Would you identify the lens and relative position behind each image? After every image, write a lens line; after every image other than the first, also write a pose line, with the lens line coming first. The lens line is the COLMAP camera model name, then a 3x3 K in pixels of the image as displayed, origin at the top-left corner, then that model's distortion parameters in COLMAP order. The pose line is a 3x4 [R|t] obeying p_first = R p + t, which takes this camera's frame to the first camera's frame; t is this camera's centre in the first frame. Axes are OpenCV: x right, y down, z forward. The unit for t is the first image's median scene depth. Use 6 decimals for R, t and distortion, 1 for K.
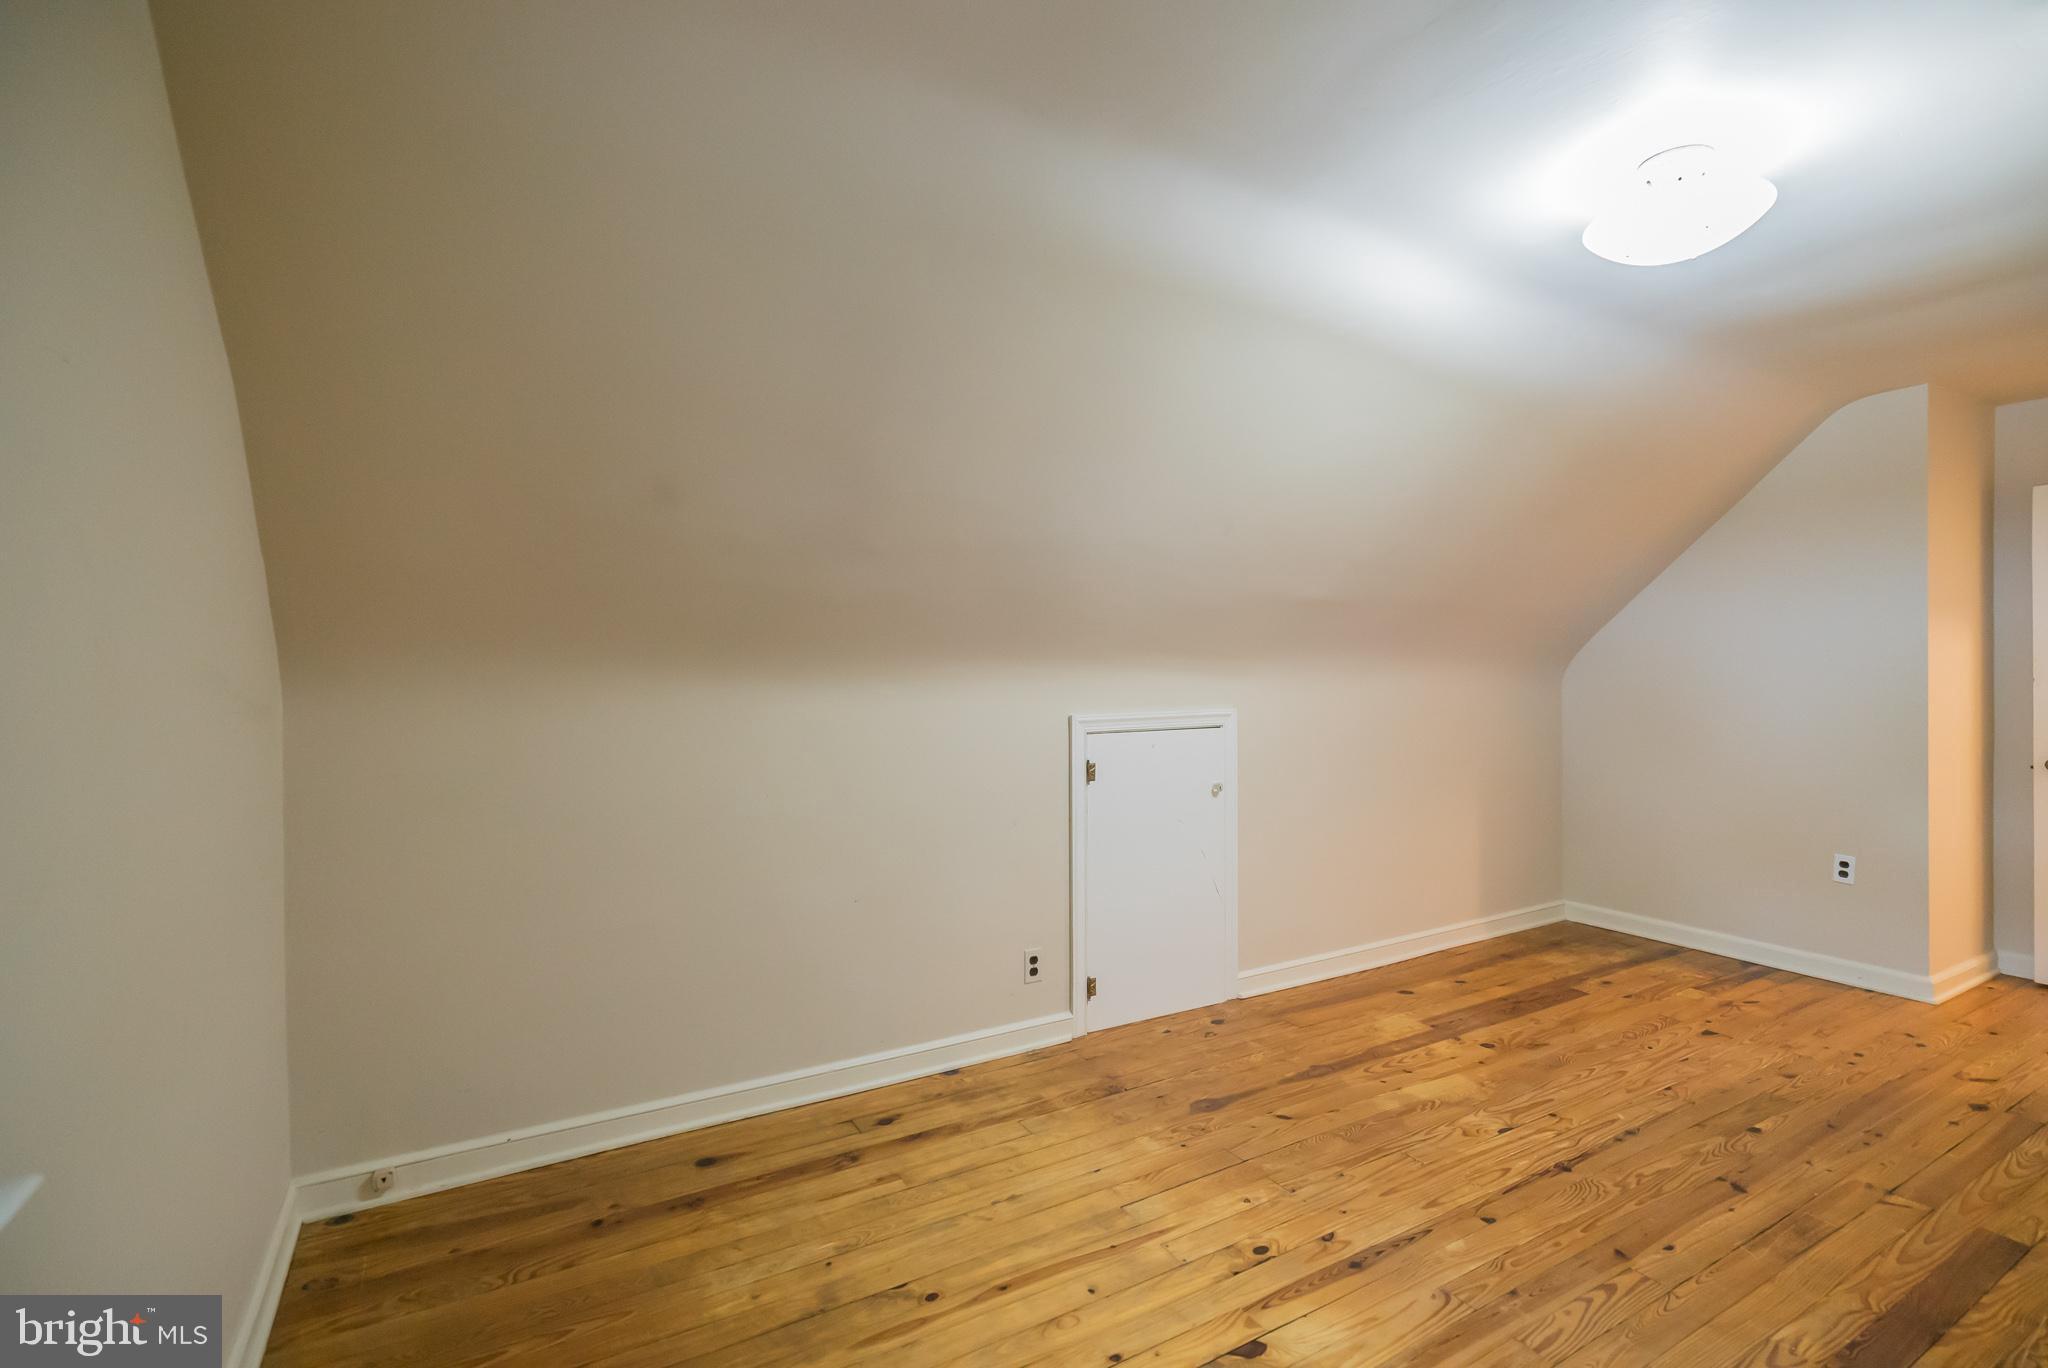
lens RADIAL K [[934.5, 0, 1033.2], [0, 934.5, 671.9], [0, 0, 1]] dist [-0.002440, 0.000420]
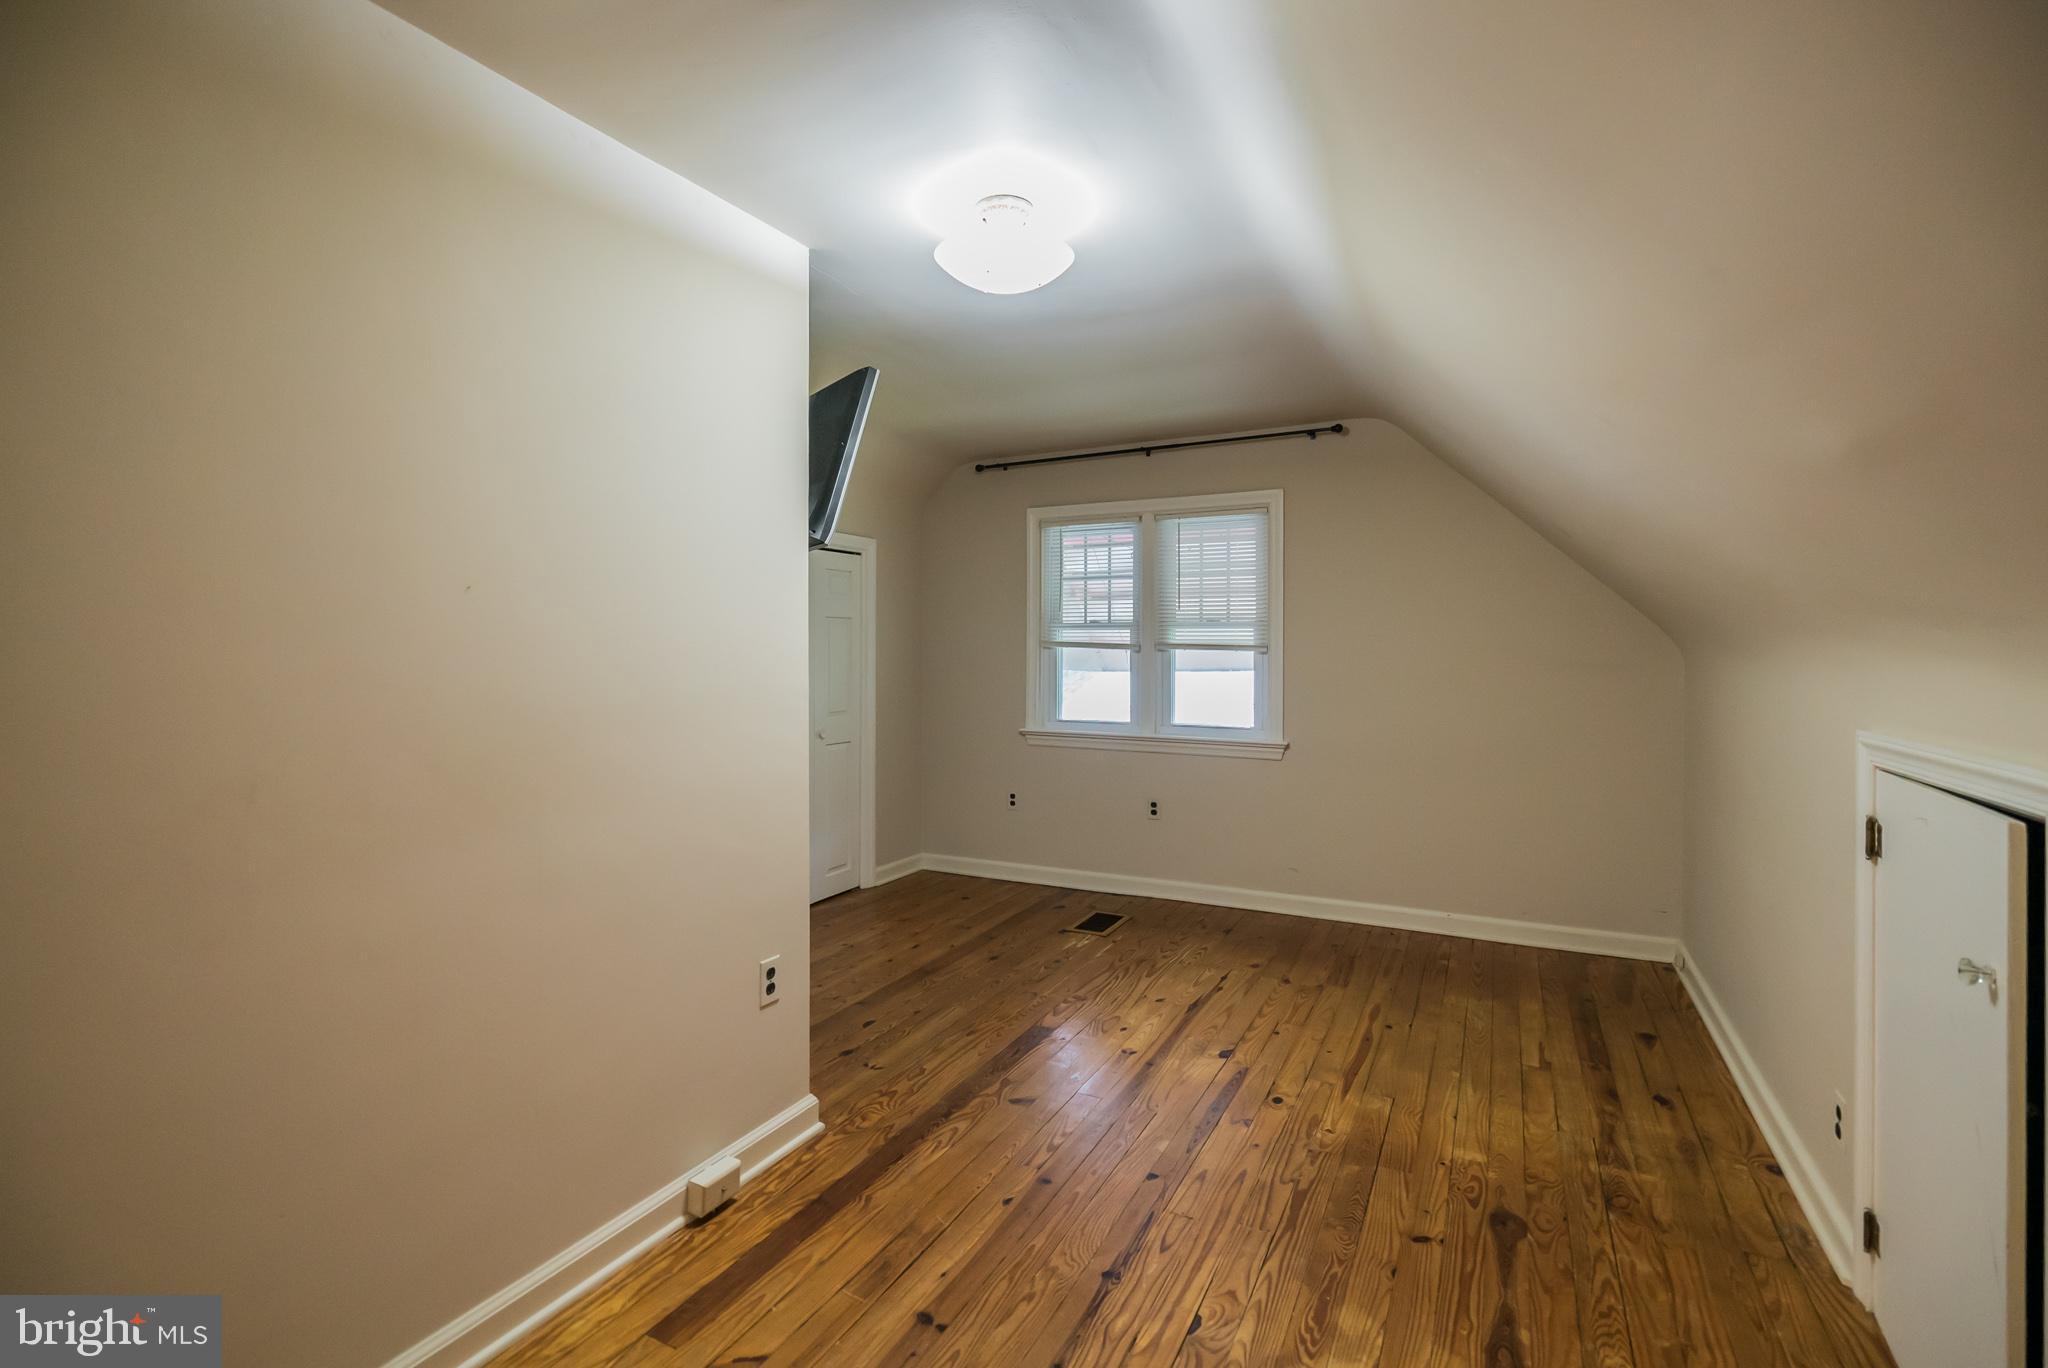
lens RADIAL K [[934.5, 0, 1035.0], [0, 934.5, 663.1], [0, 0, 1]] dist [-0.002440, 0.000420]
pose [[-0.839009, 0.013733, -0.543944, 0.898071], [0.001815, 0.999747, 0.022440, -0.012136], [0.544114, 0.017840, -0.838822, 1.389967]]
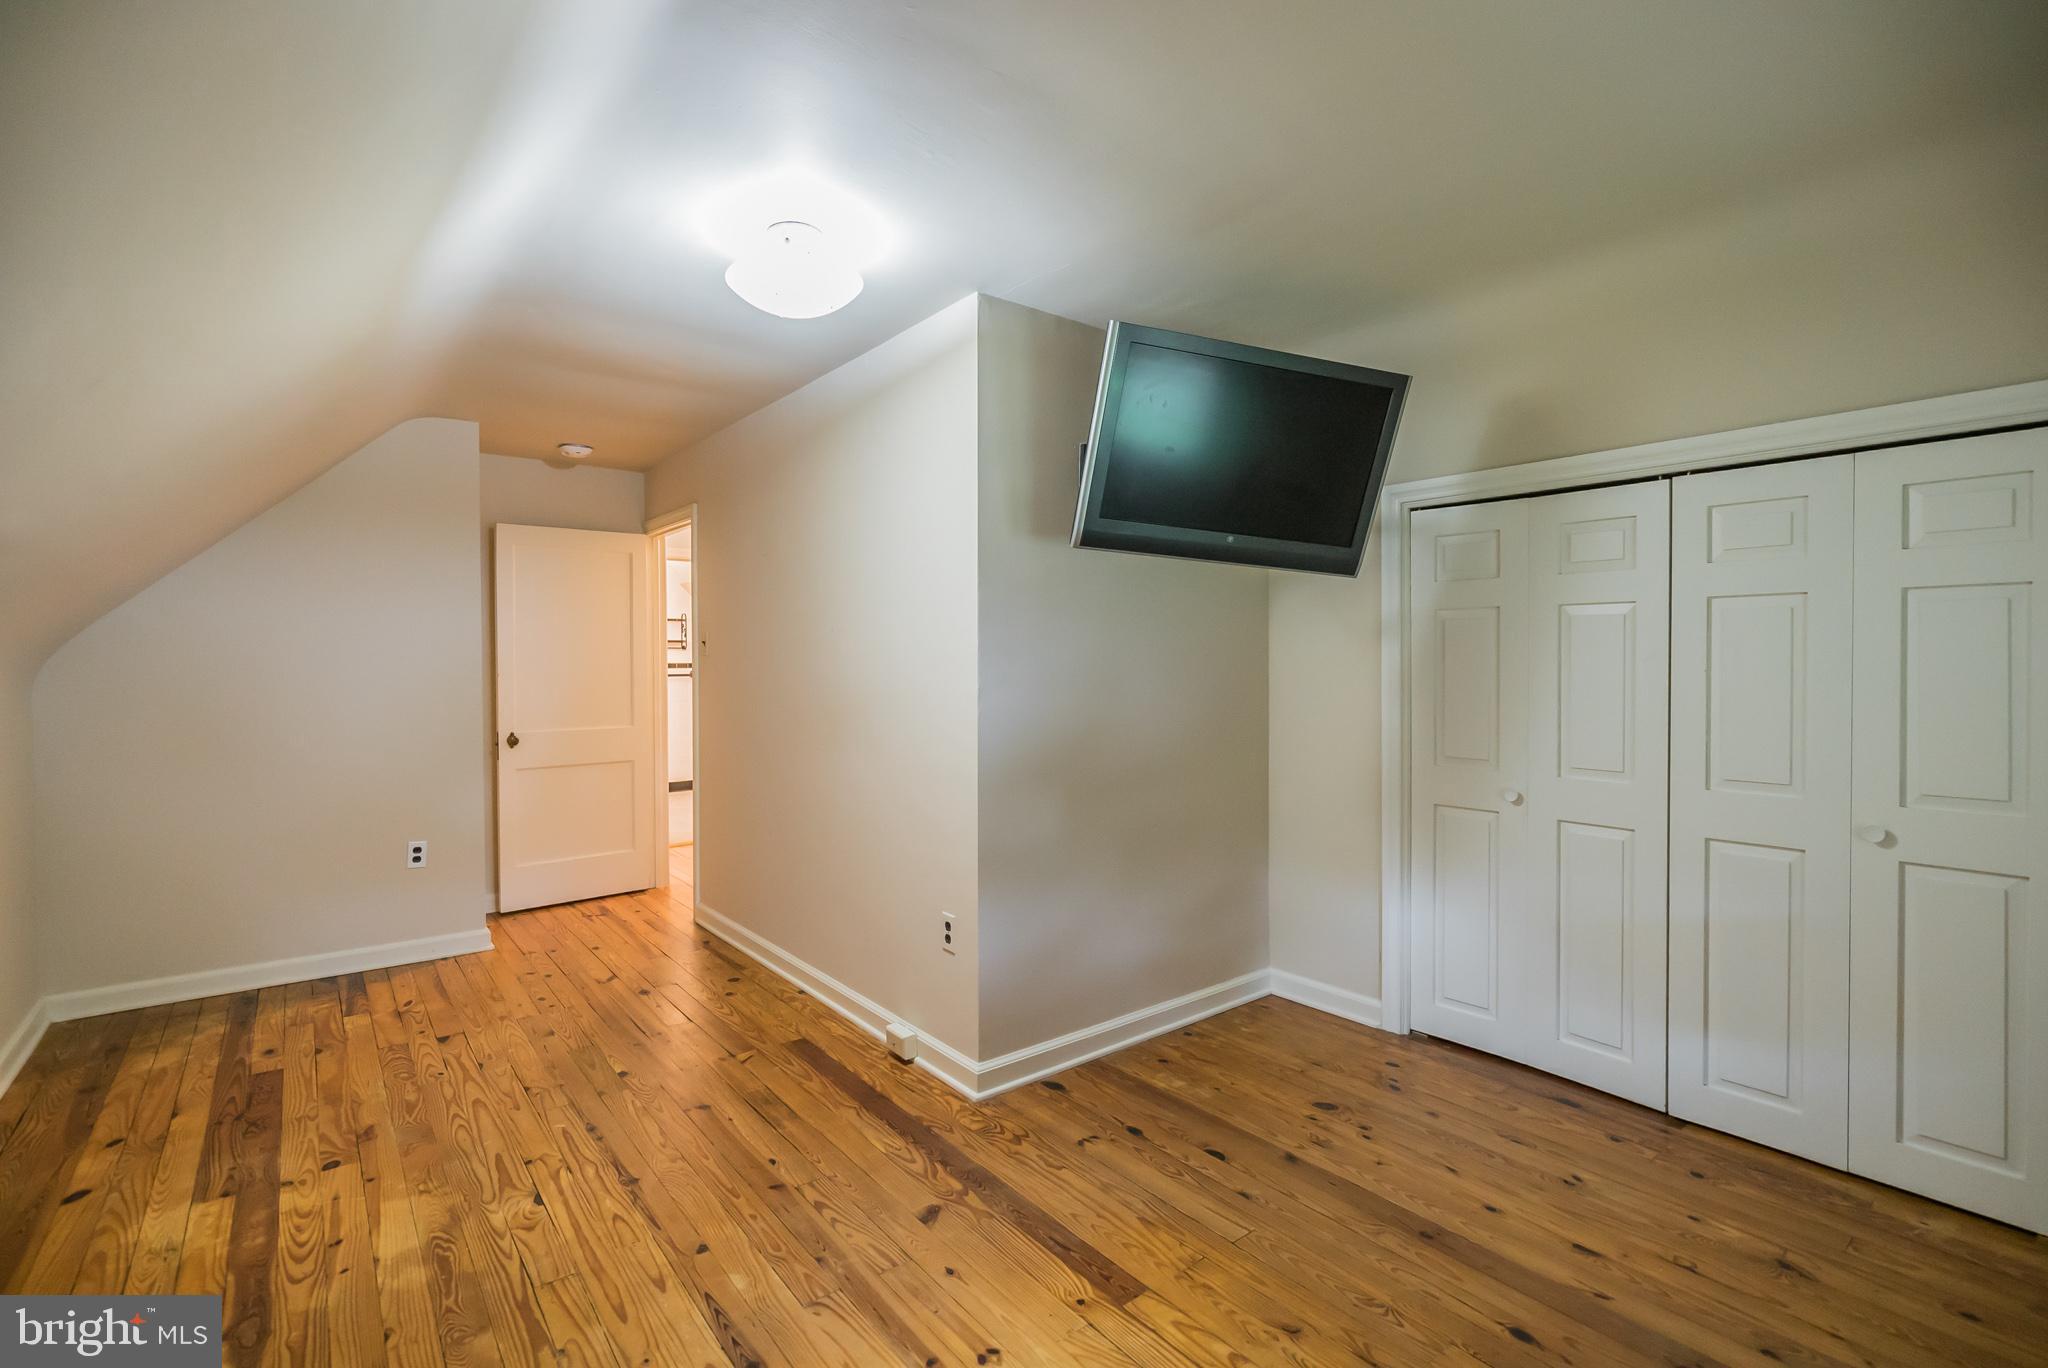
lens RADIAL K [[934.5, 0, 1015.5], [0, 934.5, 681.1], [0, 0, 1]] dist [-0.002440, 0.000420]
pose [[-0.130736, -0.013361, 0.991327, -0.366331], [0.006837, 0.999873, 0.014378, 0.004471], [-0.991394, 0.008657, -0.130628, 0.621560]]
